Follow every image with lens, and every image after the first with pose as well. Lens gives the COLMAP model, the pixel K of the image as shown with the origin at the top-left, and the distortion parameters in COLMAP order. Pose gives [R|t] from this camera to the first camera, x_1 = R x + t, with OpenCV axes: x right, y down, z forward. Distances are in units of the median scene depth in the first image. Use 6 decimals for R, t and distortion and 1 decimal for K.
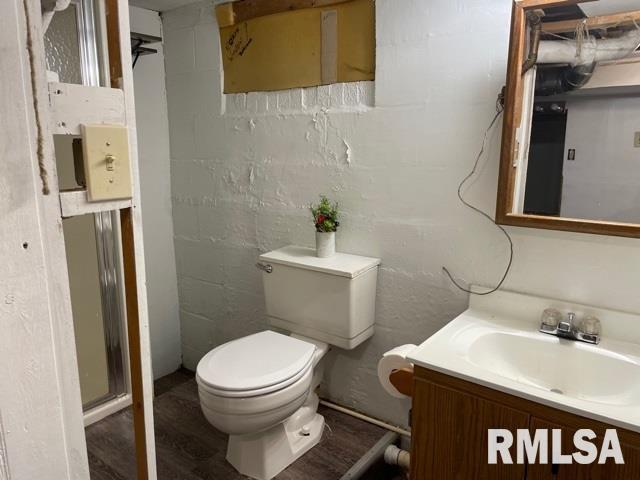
lens RADIAL K [[482.5, 0, 319.2], [0, 482.5, 241.6], [0, 0, 1]] dist [0.066209, -0.069260]
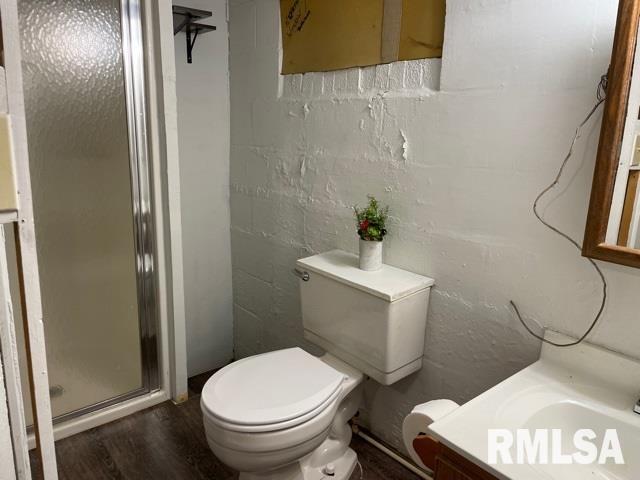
lens RADIAL K [[482.5, 0, 318.4], [0, 482.5, 237.1], [0, 0, 1]] dist [0.066209, -0.069260]
pose [[0.973093, 0.076099, -0.217482, 0.107586], [-0.070423, 0.996946, 0.033741, -0.047998], [0.219386, -0.017518, 0.975481, 0.160972]]
